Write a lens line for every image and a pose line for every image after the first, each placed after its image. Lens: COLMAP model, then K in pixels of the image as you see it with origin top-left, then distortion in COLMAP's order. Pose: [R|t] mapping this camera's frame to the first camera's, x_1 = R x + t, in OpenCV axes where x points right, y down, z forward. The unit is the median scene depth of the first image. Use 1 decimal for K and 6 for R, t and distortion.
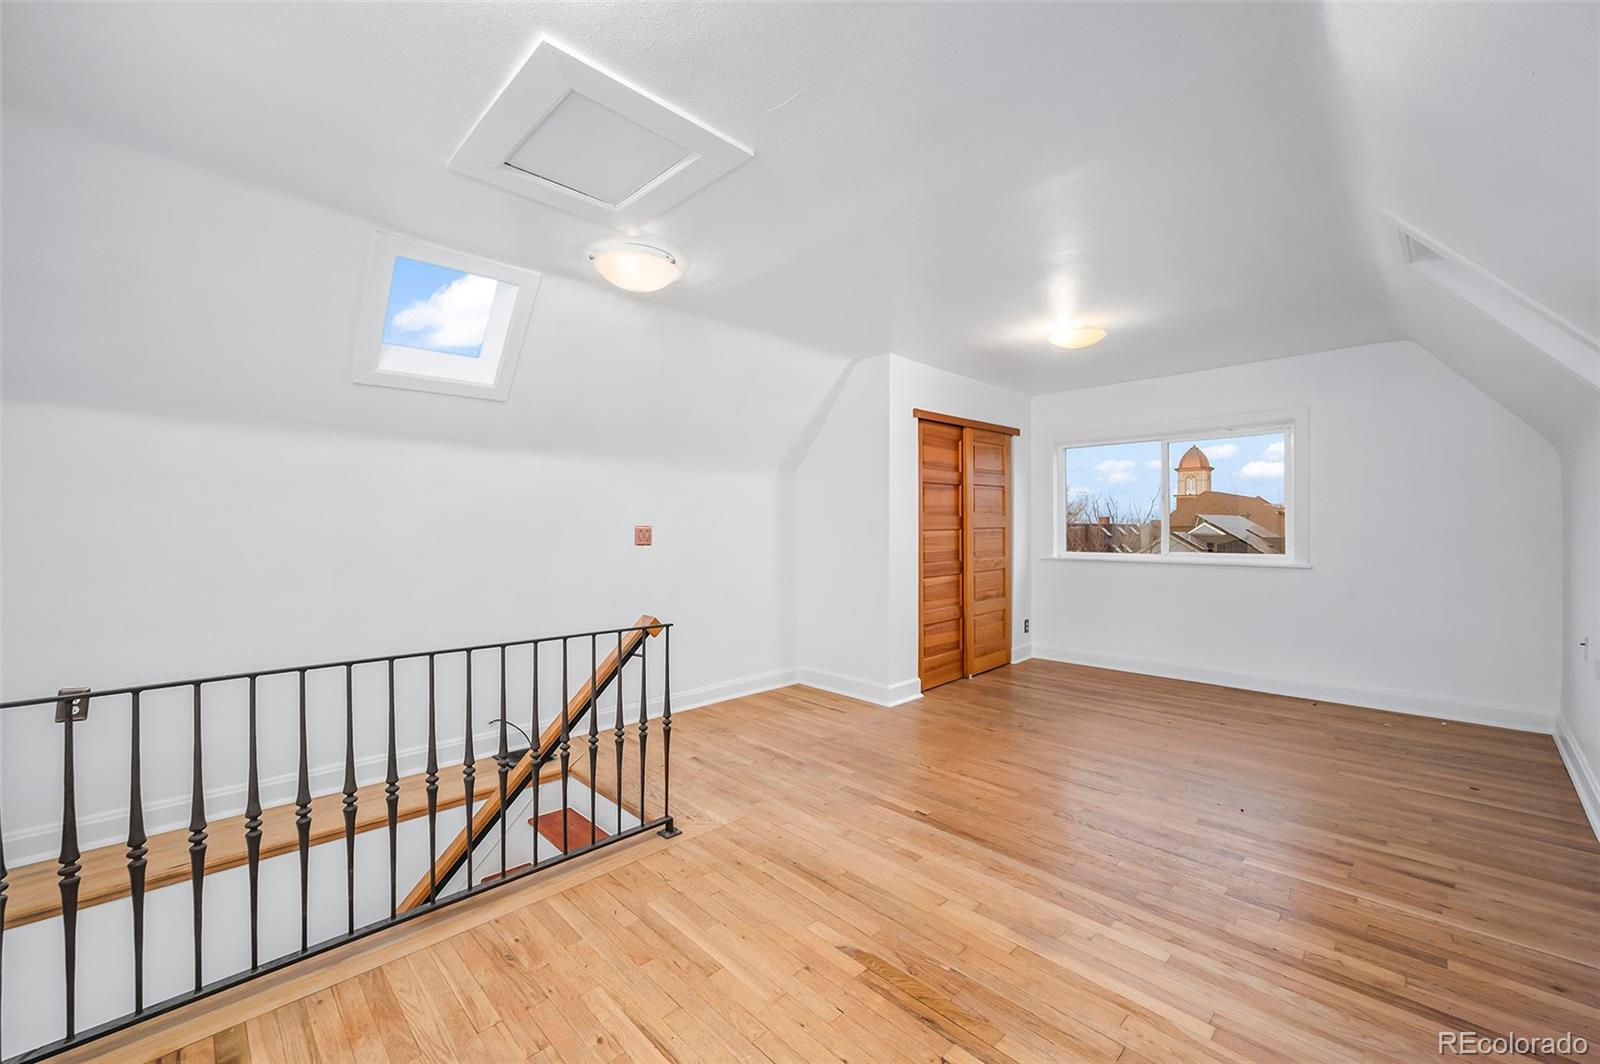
lens RADIAL K [[628.4, 0, 809.8], [0, 628.4, 529.5], [0, 0, 1]] dist [-0.003223, 0.000274]
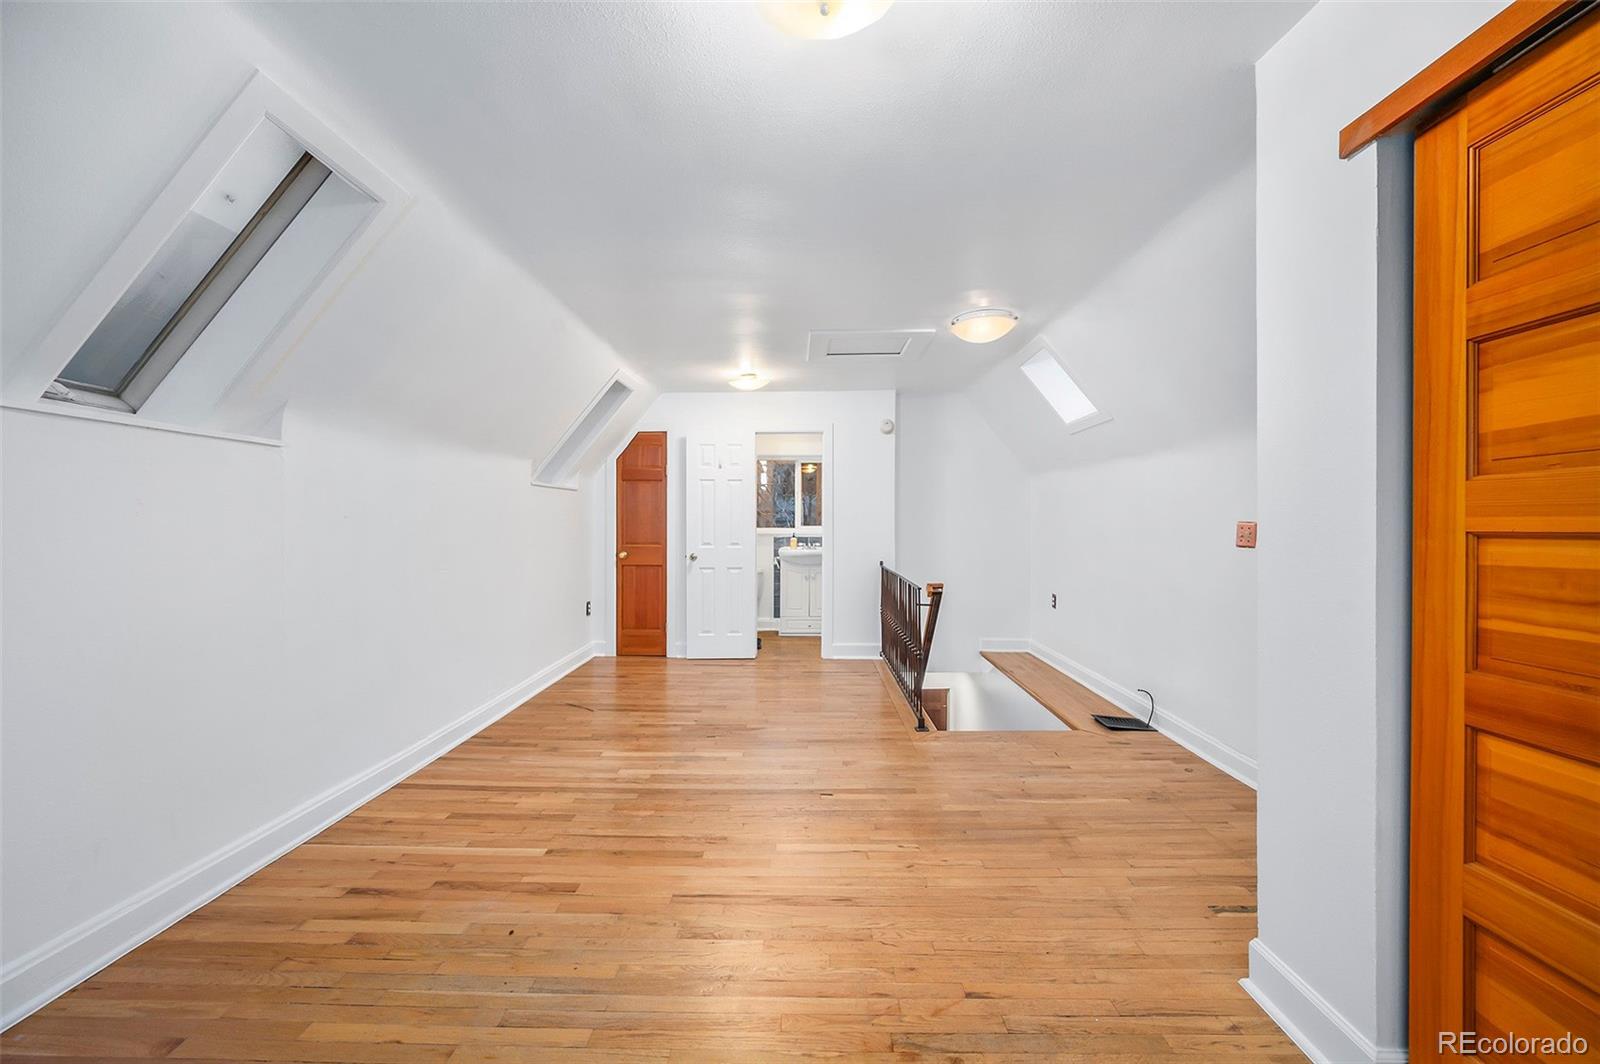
lens RADIAL K [[628.4, 0, 803.7], [0, 628.4, 527.1], [0, 0, 1]] dist [-0.003223, 0.000274]
pose [[-0.715117, 0.006102, -0.698978, 1.124702], [-0.000359, 0.999959, 0.009097, -0.010990], [0.699004, 0.006756, -0.715086, 2.062173]]
